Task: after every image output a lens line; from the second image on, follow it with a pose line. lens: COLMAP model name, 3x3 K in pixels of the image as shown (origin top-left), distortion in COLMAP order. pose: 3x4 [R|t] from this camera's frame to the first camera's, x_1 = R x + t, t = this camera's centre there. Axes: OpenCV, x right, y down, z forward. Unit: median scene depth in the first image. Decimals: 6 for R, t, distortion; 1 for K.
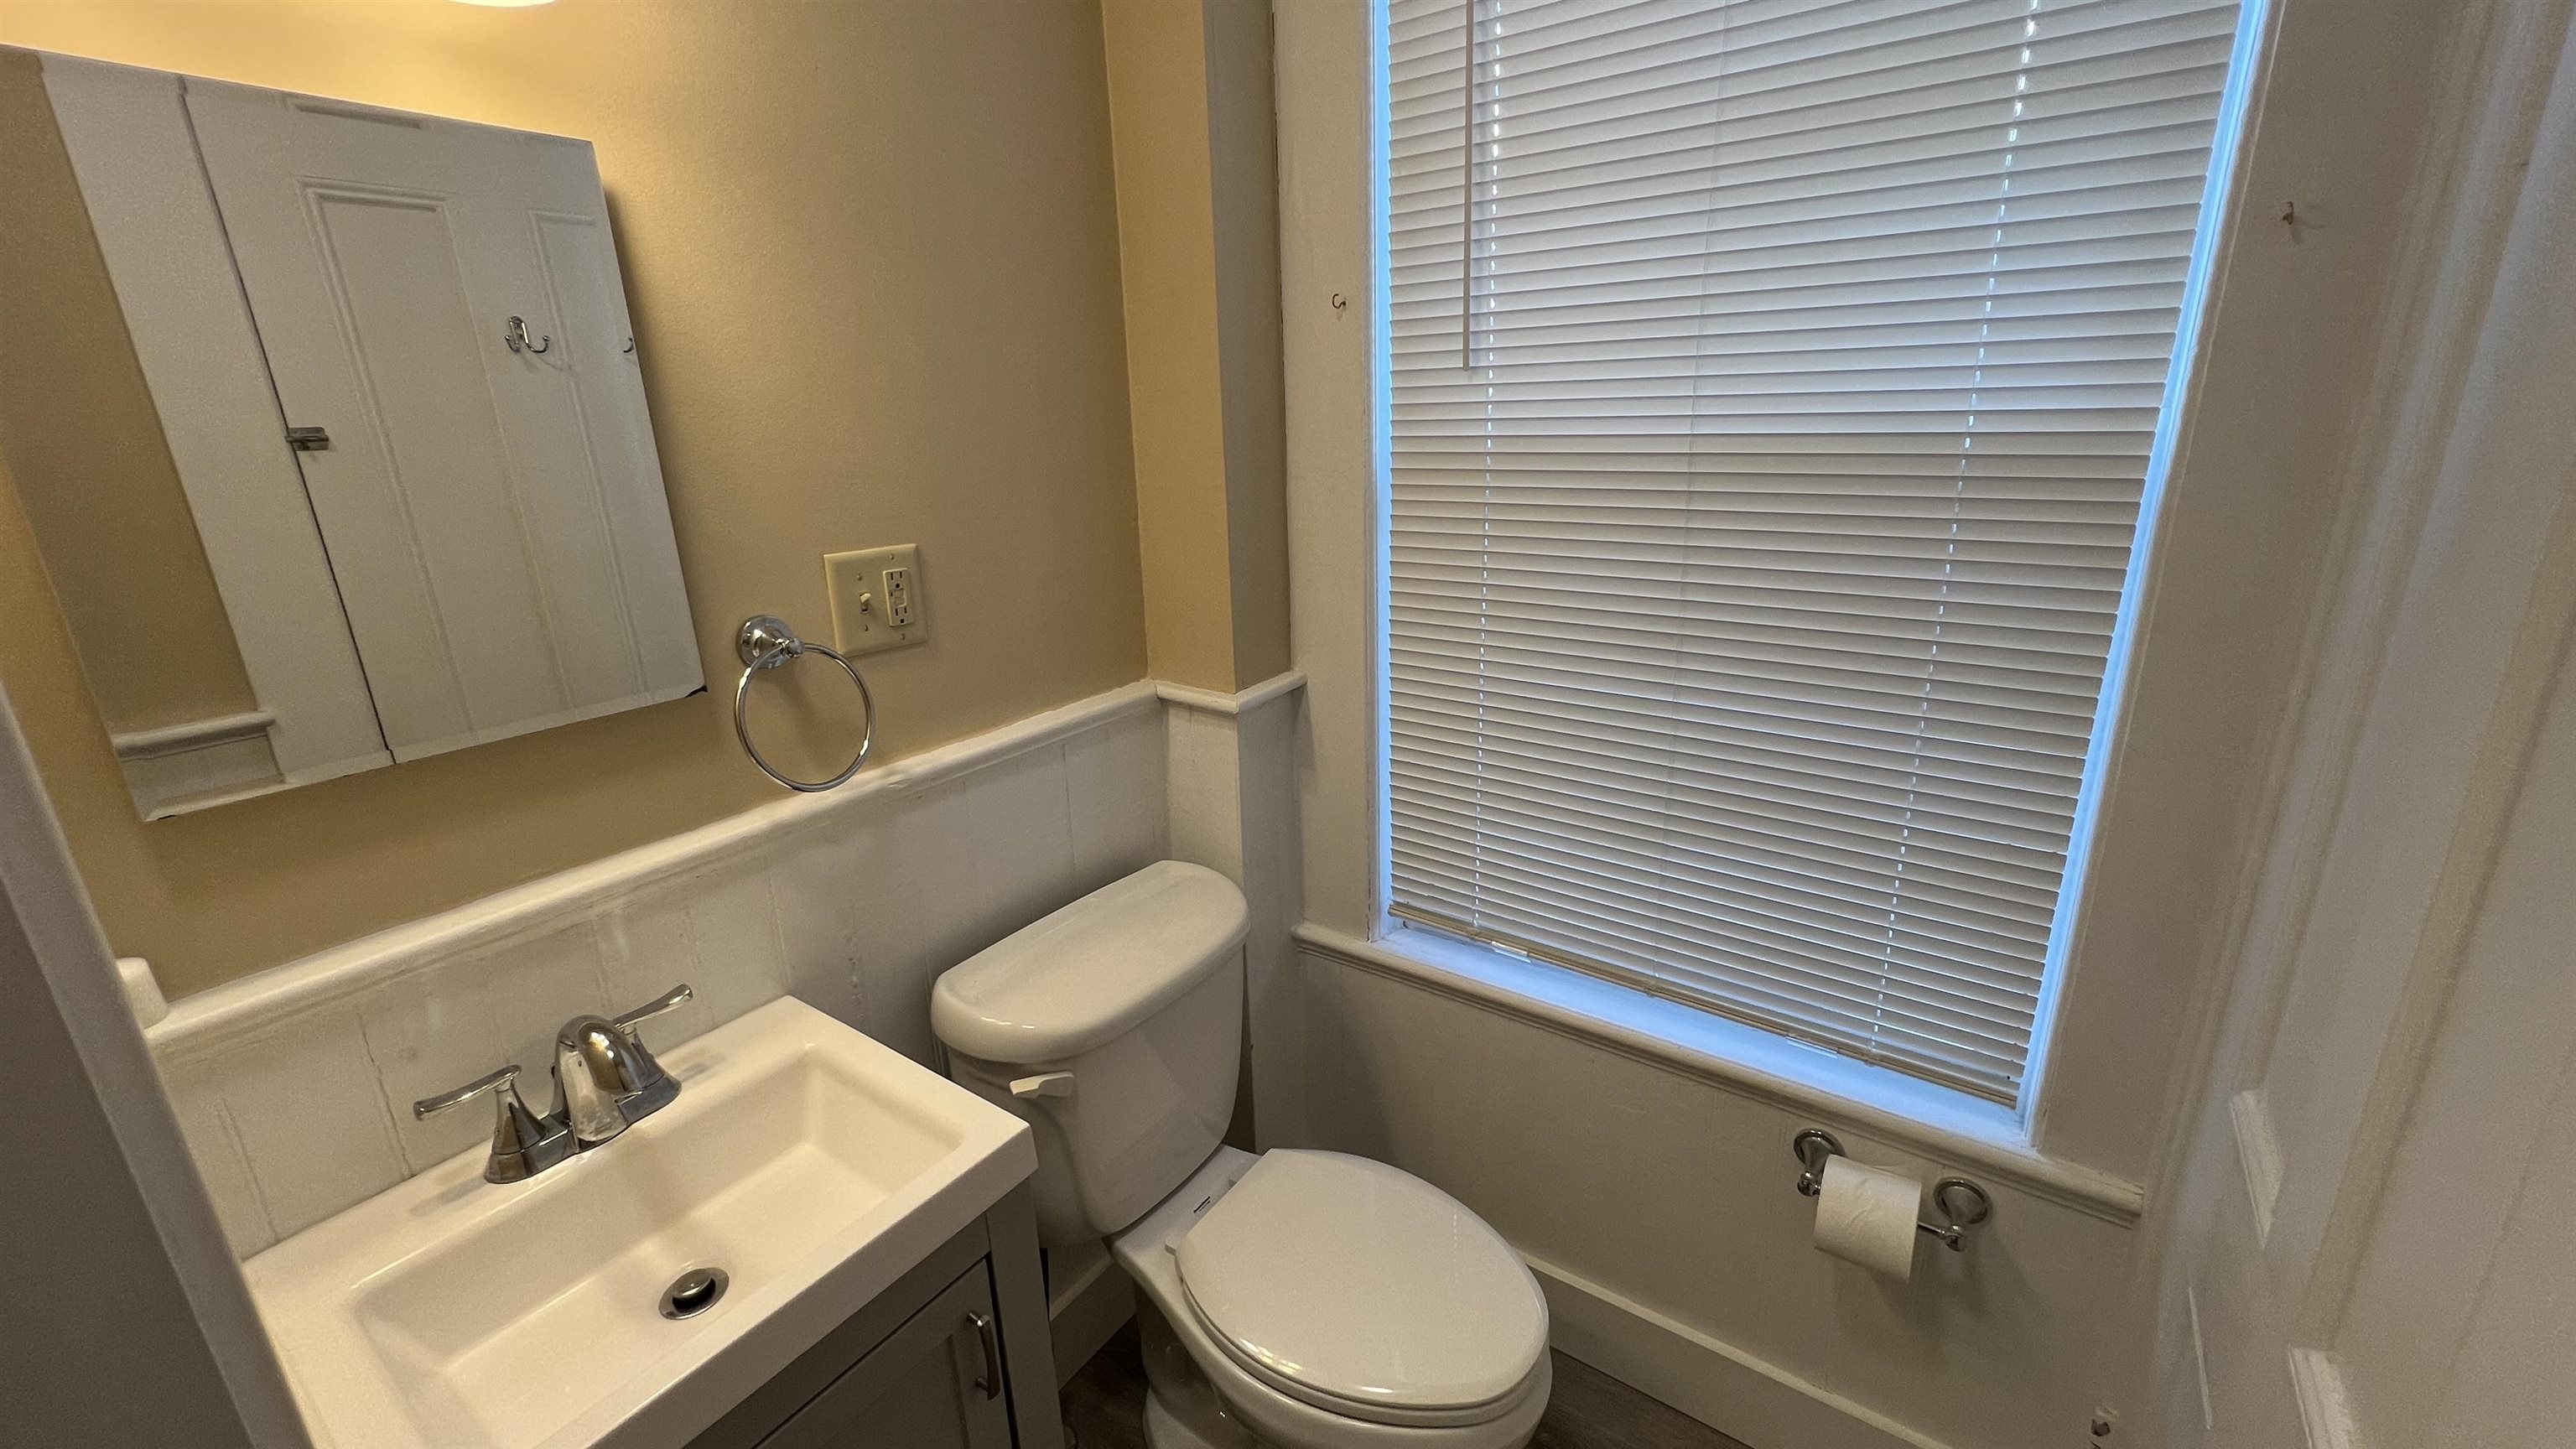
lens RADIAL K [[1023.5, 0, 1295.0], [0, 1023.5, 722.7], [0, 0, 1]] dist [0.000955, 0.000166]
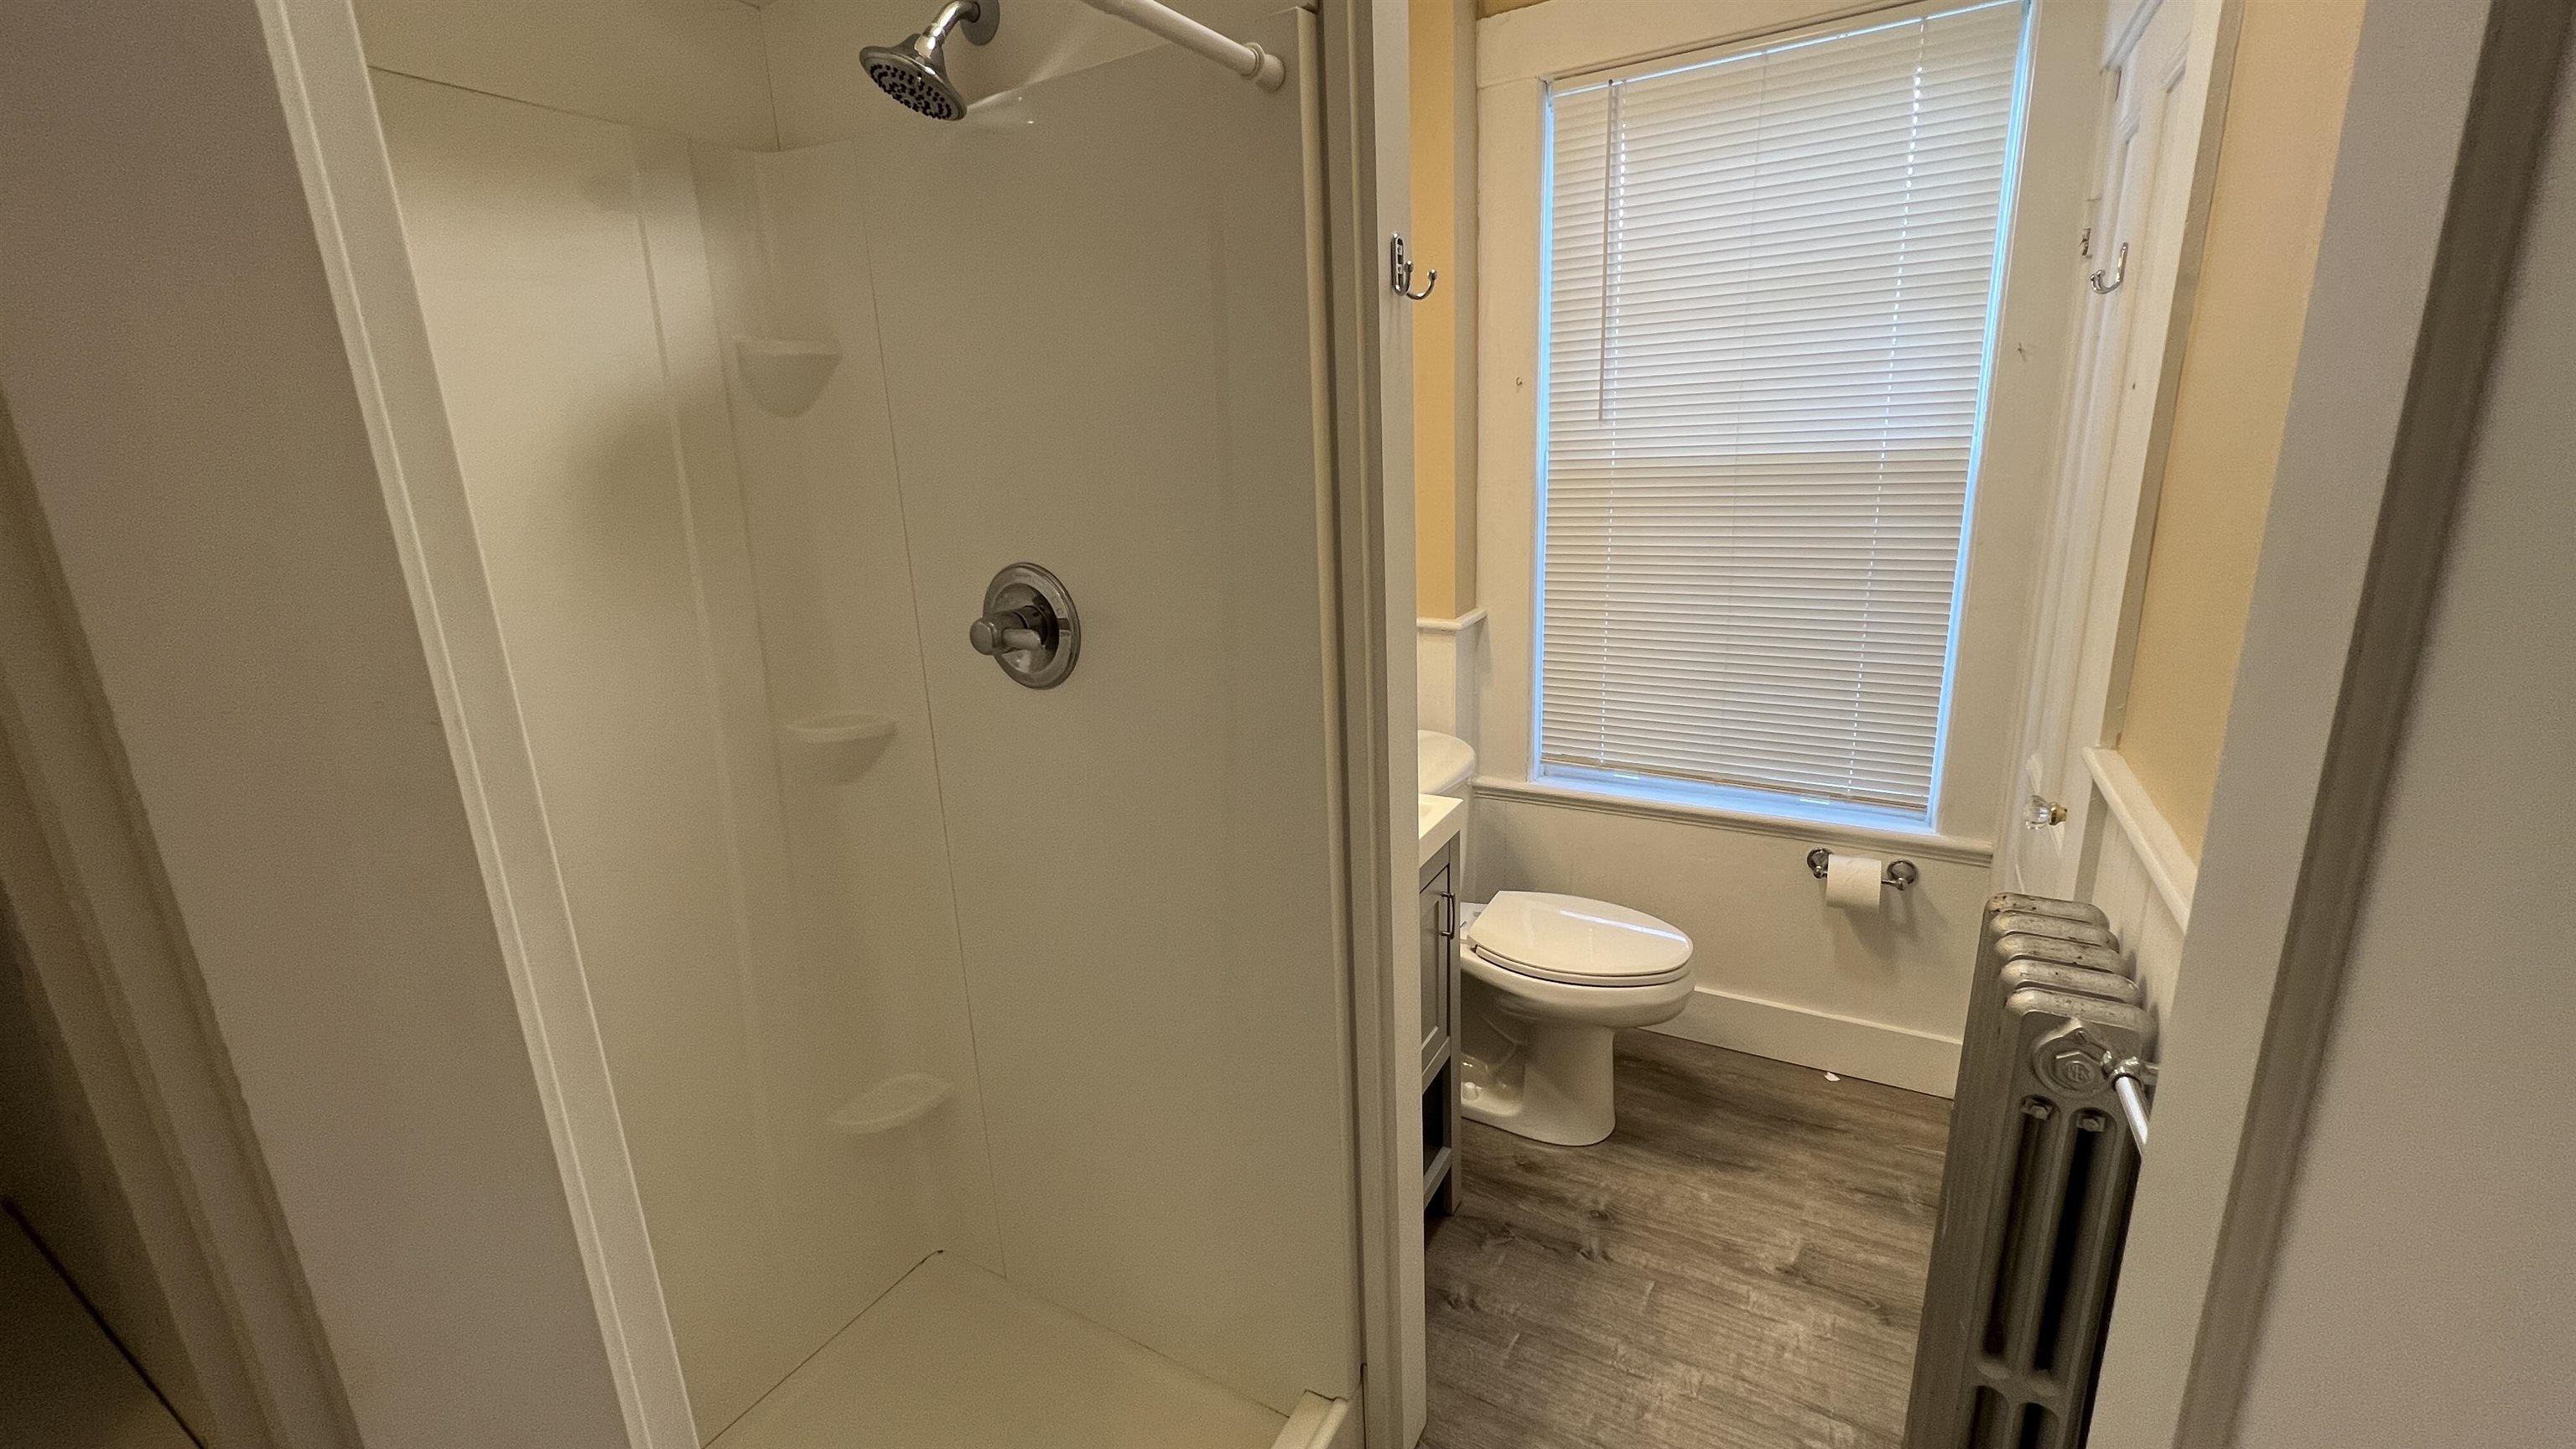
lens RADIAL K [[1028.3, 0, 1284.0], [0, 1028.3, 721.5], [0, 0, 1]] dist [-0.000632, 0.000266]
pose [[0.995202, -0.039437, 0.089545, -0.584049], [0.043113, 0.998289, -0.039495, 0.226217], [-0.087834, 0.043166, 0.995199, -0.718341]]
